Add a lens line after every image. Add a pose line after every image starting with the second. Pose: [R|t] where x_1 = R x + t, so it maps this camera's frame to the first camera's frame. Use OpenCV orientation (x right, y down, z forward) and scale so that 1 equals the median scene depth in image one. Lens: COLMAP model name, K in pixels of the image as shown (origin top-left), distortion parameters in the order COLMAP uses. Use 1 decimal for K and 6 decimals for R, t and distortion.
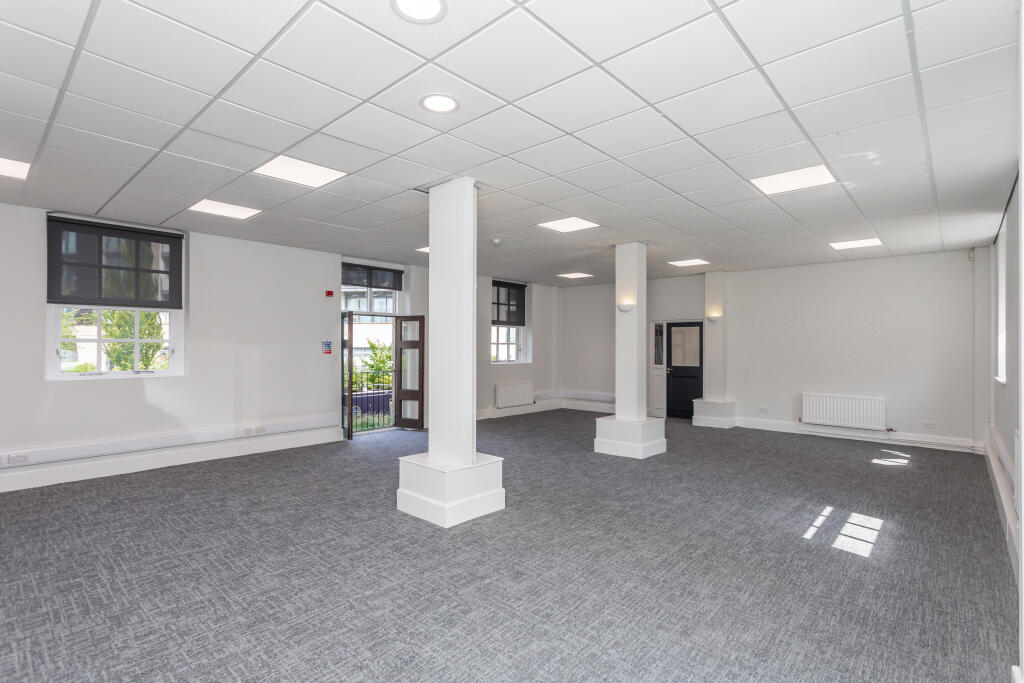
lens RADIAL K [[488.9, 0, 514.7], [0, 488.9, 341.9], [0, 0, 1]] dist [-0.002639, 0.003154]
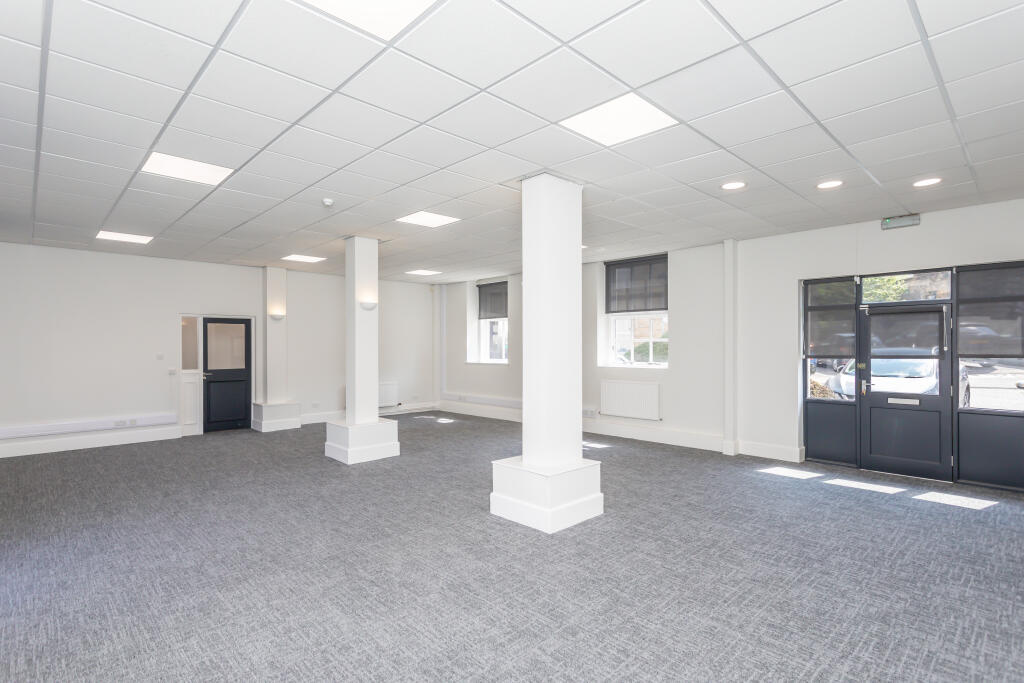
lens RADIAL K [[488.9, 0, 520.6], [0, 488.9, 345.0], [0, 0, 1]] dist [-0.002639, 0.003154]
pose [[0.082201, -0.003641, 0.996609, -1.468725], [-0.003145, 0.999987, 0.003913, 0.007537], [-0.996611, -0.003456, 0.082188, 1.307332]]
